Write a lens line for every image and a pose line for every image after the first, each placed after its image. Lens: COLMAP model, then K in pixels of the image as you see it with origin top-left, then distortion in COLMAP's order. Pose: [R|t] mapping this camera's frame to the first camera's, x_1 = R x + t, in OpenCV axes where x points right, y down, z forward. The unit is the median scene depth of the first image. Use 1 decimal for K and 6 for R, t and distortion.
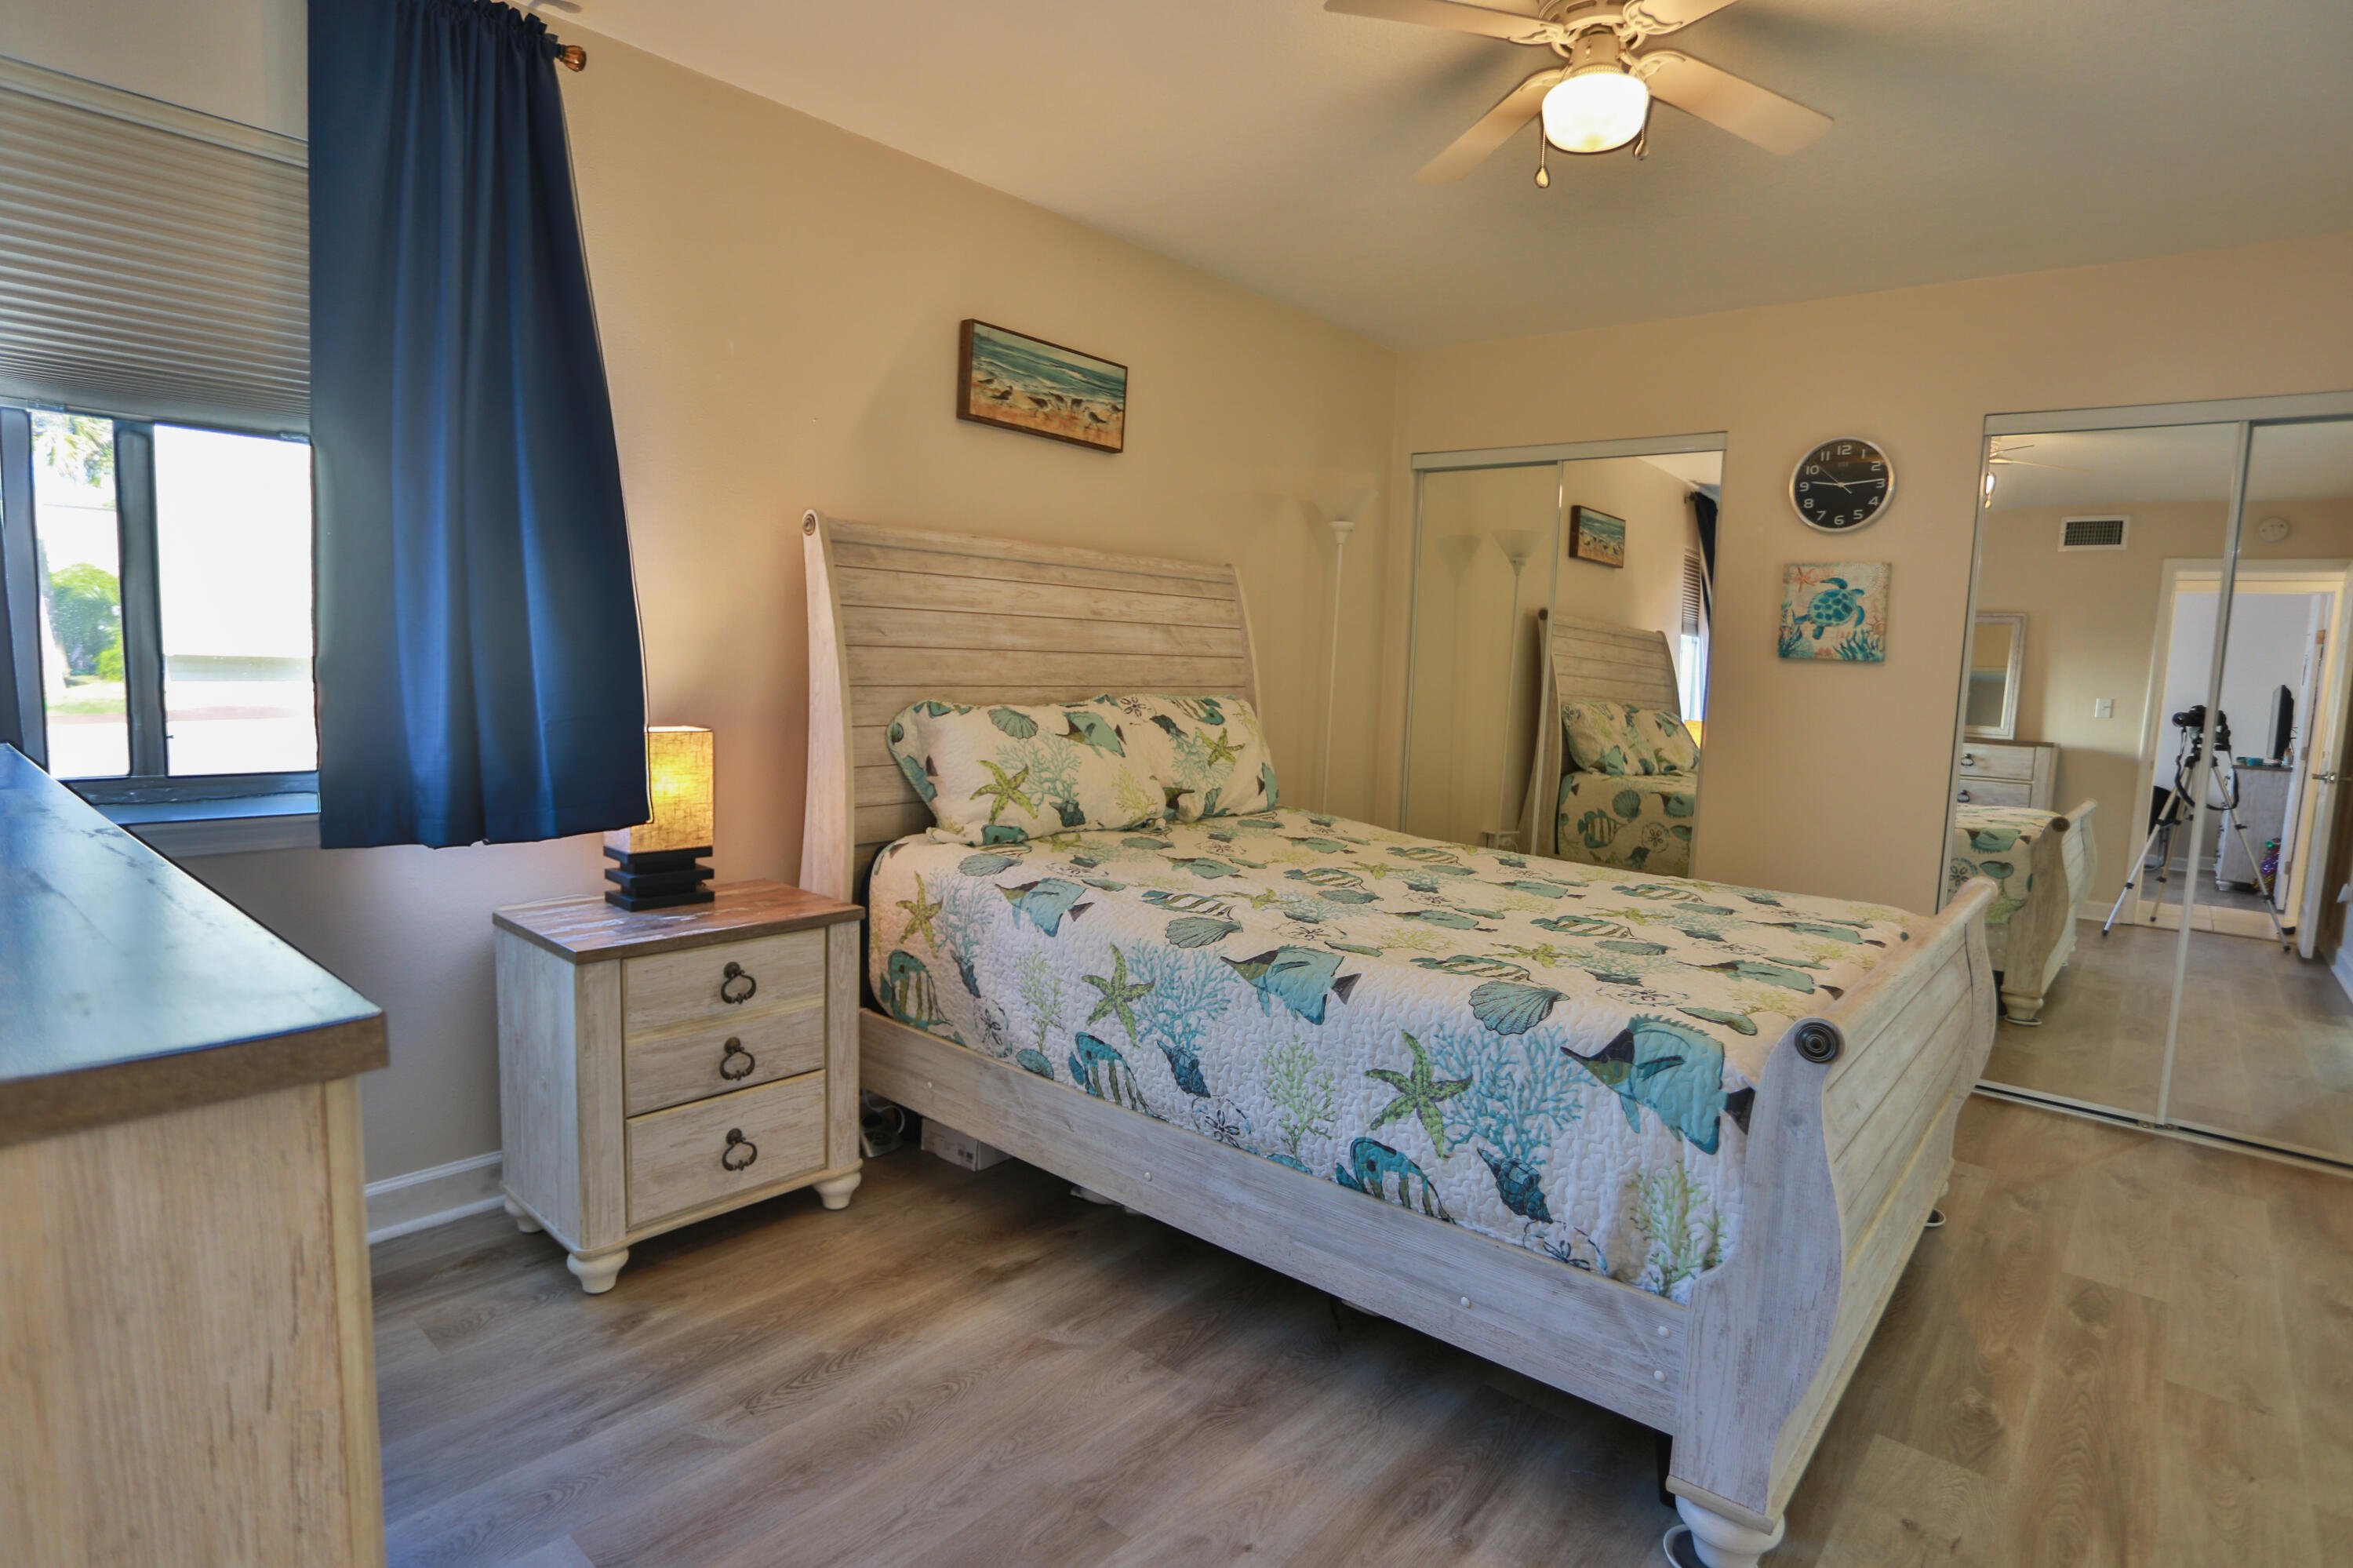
lens RADIAL K [[1256.8, 0, 1173.7], [0, 1256.8, 769.7], [0, 0, 1]] dist [-0.077038, 0.036647]
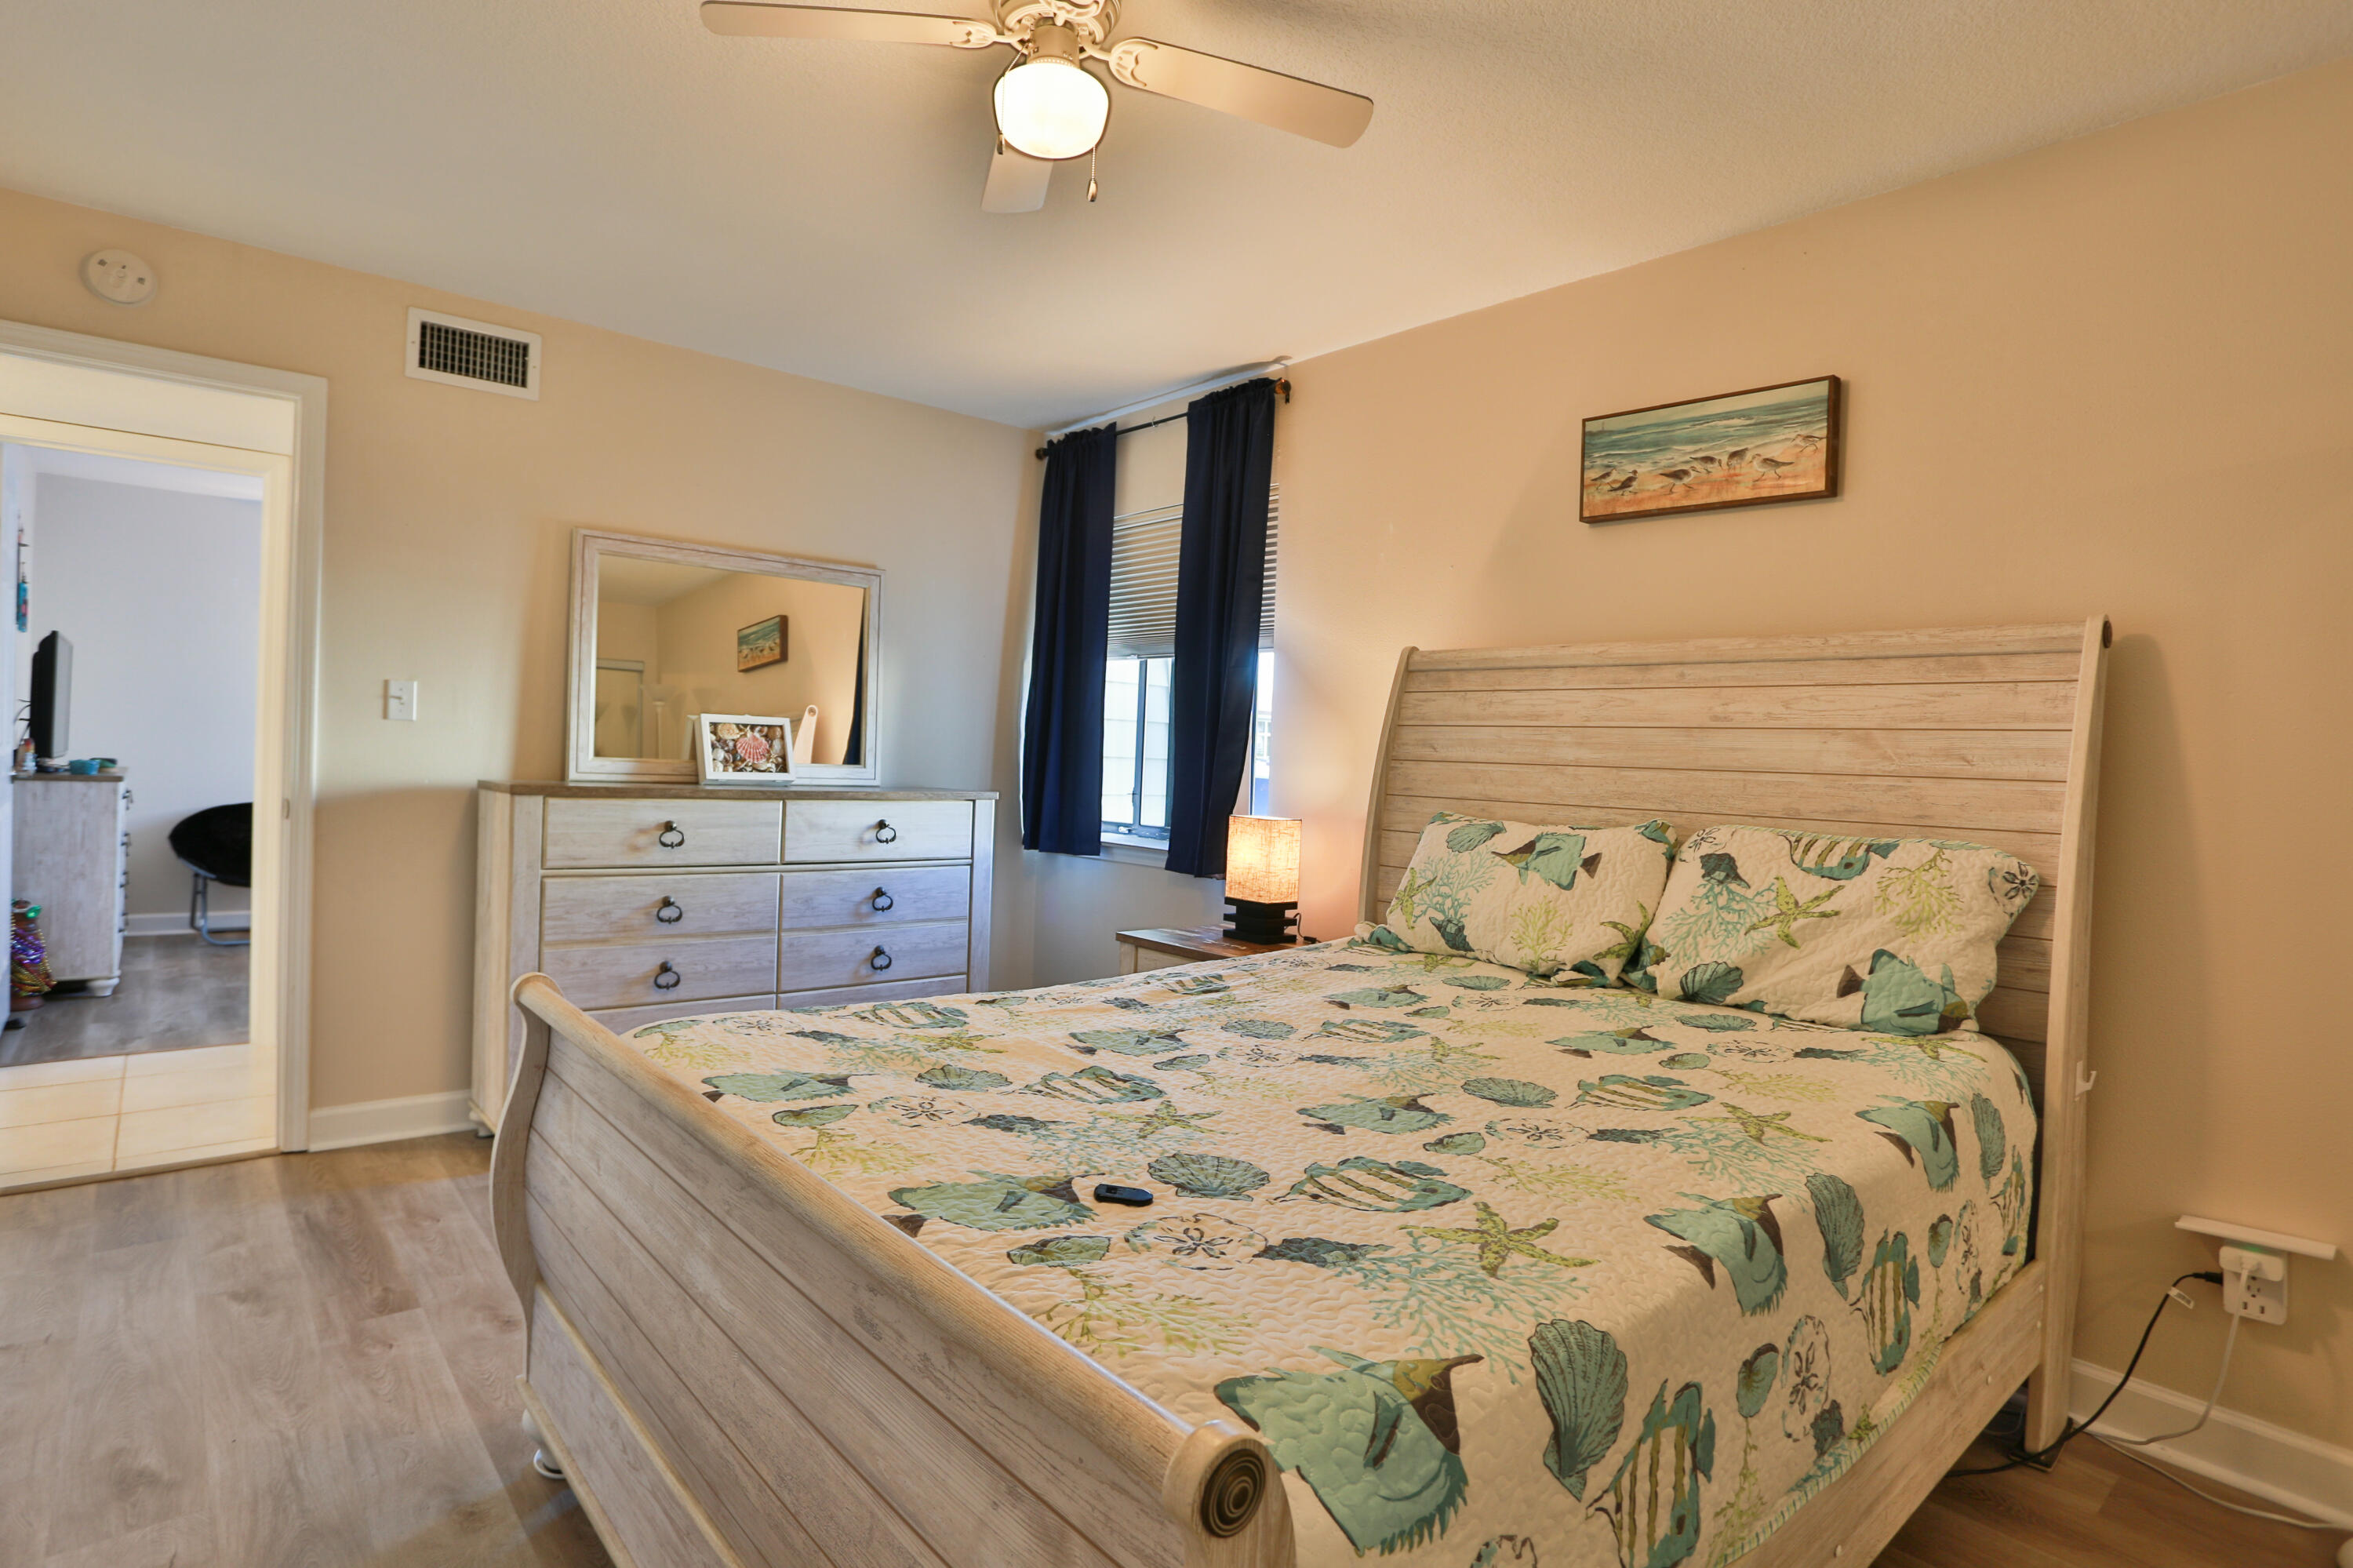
lens RADIAL K [[1256.8, 0, 1173.7], [0, 1256.8, 769.7], [0, 0, 1]] dist [-0.077038, 0.036647]
pose [[-0.158255, -0.028543, -0.986986, 0.798349], [-0.129099, 0.991600, -0.007977, -0.047927], [0.978922, 0.126157, -0.160610, 0.861284]]
